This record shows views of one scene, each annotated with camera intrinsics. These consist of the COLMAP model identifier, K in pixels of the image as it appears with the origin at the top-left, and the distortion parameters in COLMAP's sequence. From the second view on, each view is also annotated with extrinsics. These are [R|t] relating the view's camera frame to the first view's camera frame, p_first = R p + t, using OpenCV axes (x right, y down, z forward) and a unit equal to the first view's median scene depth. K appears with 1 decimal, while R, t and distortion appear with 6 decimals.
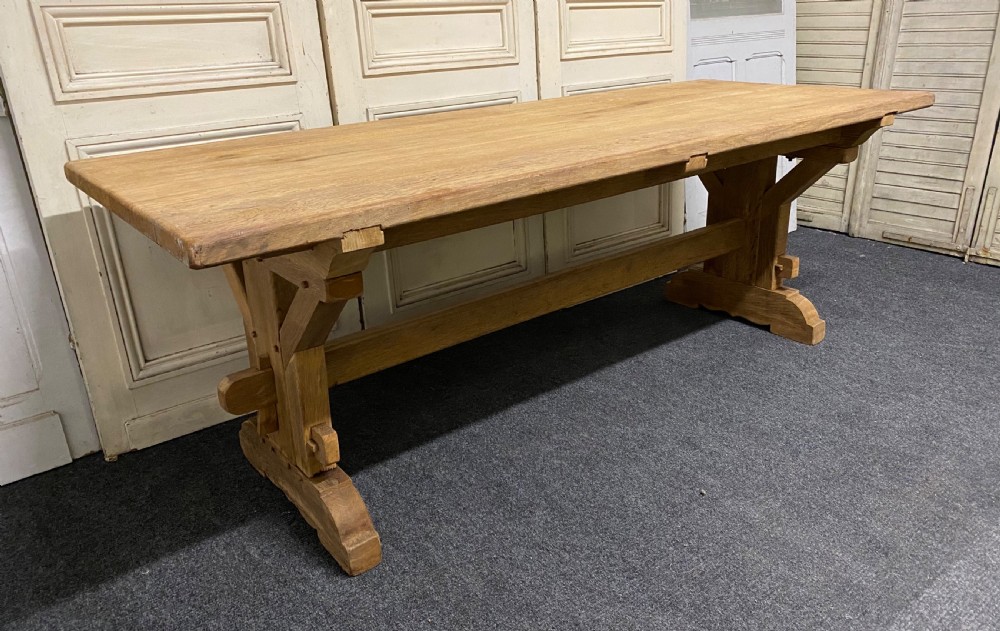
lens RADIAL K [[771.0, 0, 498.3], [0, 771.0, 303.1], [0, 0, 1]] dist [0.020176, -0.011273]
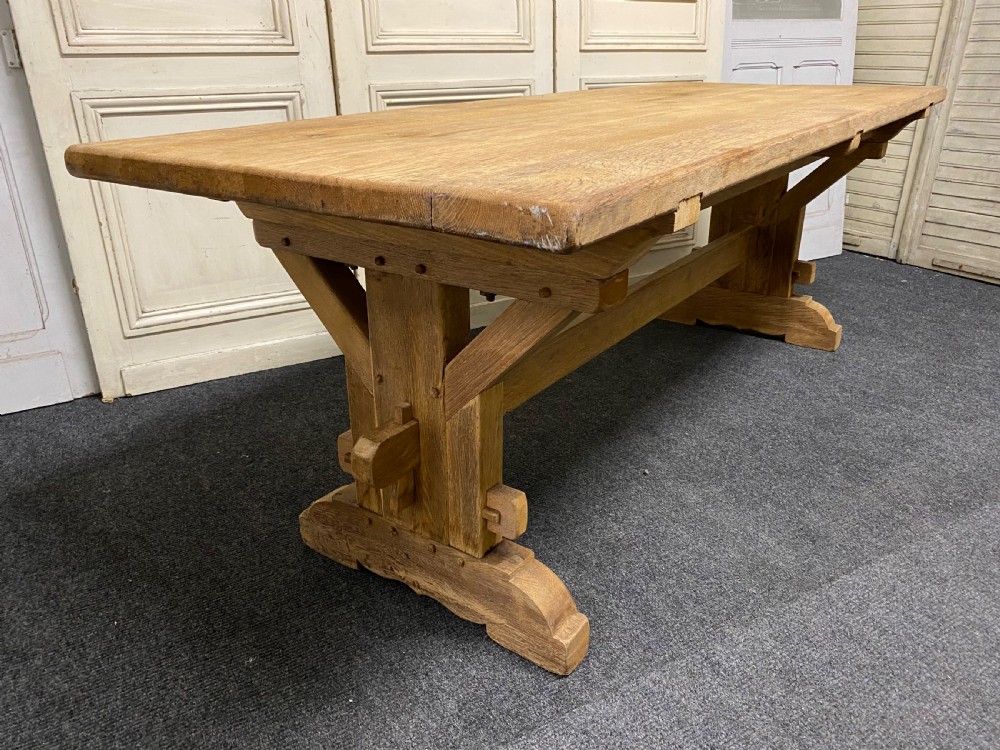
lens RADIAL K [[771.0, 0, 493.6], [0, 771.0, 369.3], [0, 0, 1]] dist [0.025325, -0.018866]
pose [[0.990376, 0.076818, -0.115130, 0.150100], [-0.072826, 0.996601, 0.038495, 0.076150], [0.117696, -0.029740, 0.992604, -0.003576]]
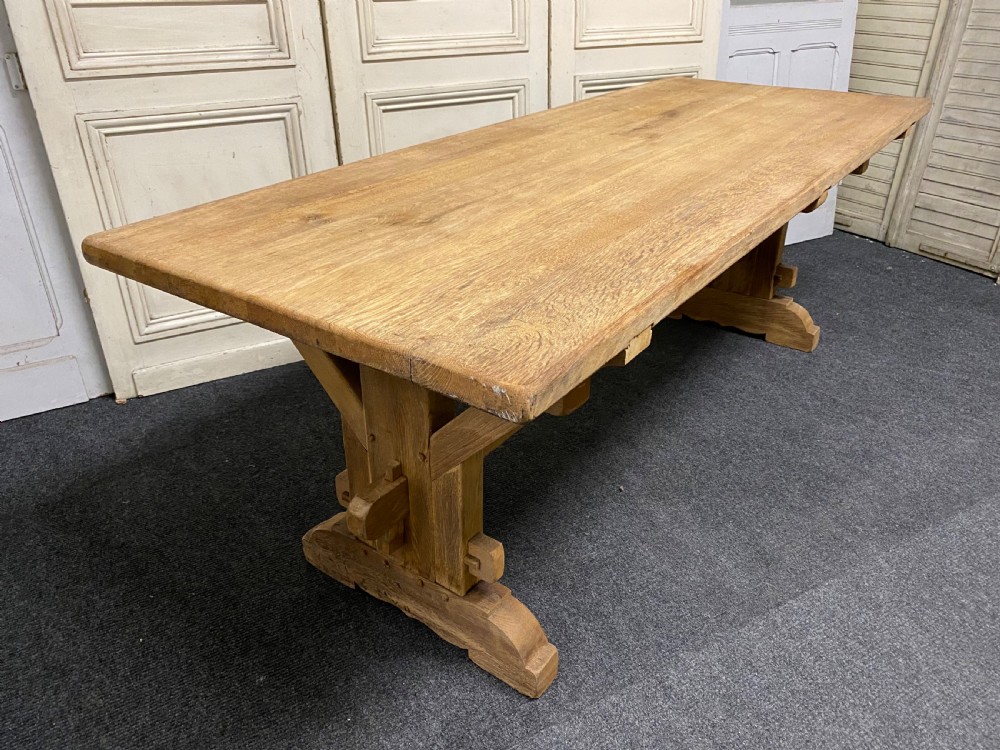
lens RADIAL K [[771.0, 0, 496.1], [0, 771.0, 370.2], [0, 0, 1]] dist [0.025325, -0.018866]
pose [[0.989383, 0.096409, -0.108747, 0.165834], [-0.081212, 0.987315, 0.136430, -0.044856], [0.120521, -0.126150, 0.984663, -0.052520]]
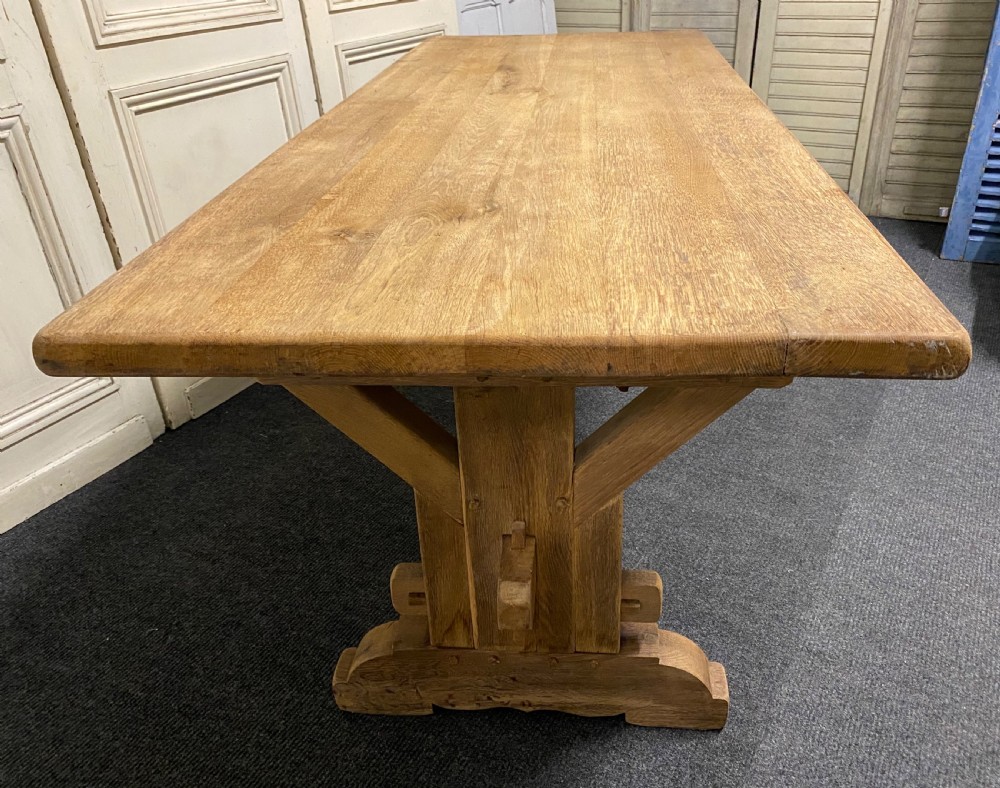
lens RADIAL K [[851.4, 0, 517.4], [0, 851.4, 387.4], [0, 0, 1]] dist [0.022318, -0.012215]
pose [[0.918231, -0.189115, 0.347975, -0.163501], [0.144199, 0.977962, 0.150988, -0.042686], [-0.368861, -0.088464, 0.925265, 0.064951]]
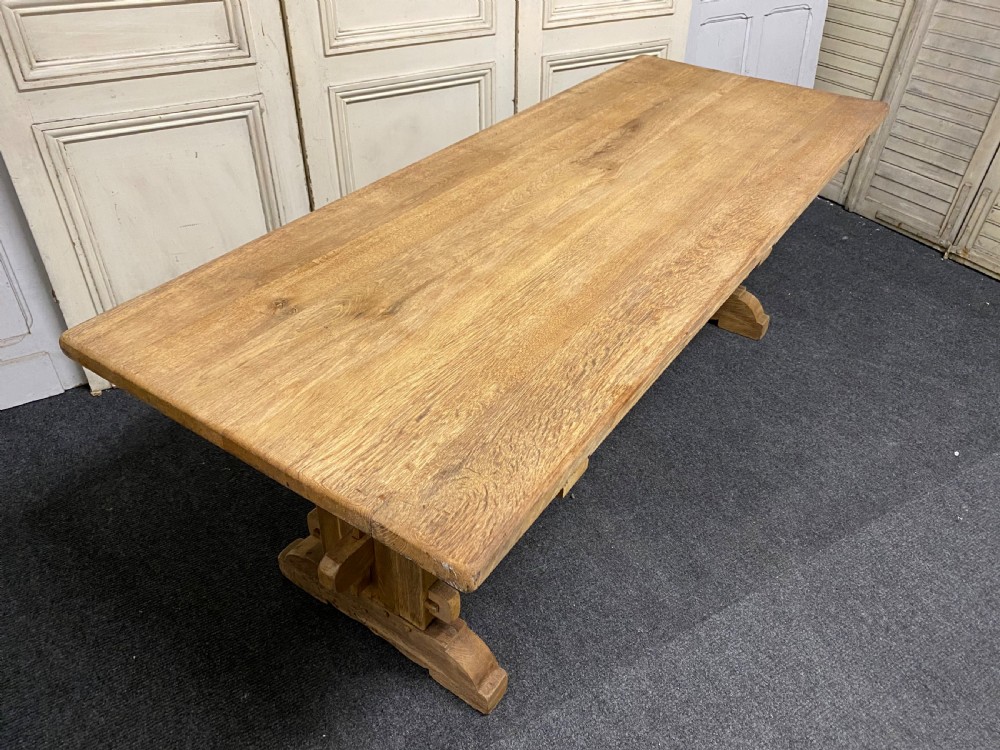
lens RADIAL K [[771.0, 0, 498.9], [0, 771.0, 368.5], [0, 0, 1]] dist [0.025325, -0.018866]
pose [[0.991451, 0.118926, -0.053680, 0.166282], [-0.099336, 0.954717, 0.280443, -0.224615], [0.084601, -0.272714, 0.958368, -0.070110]]
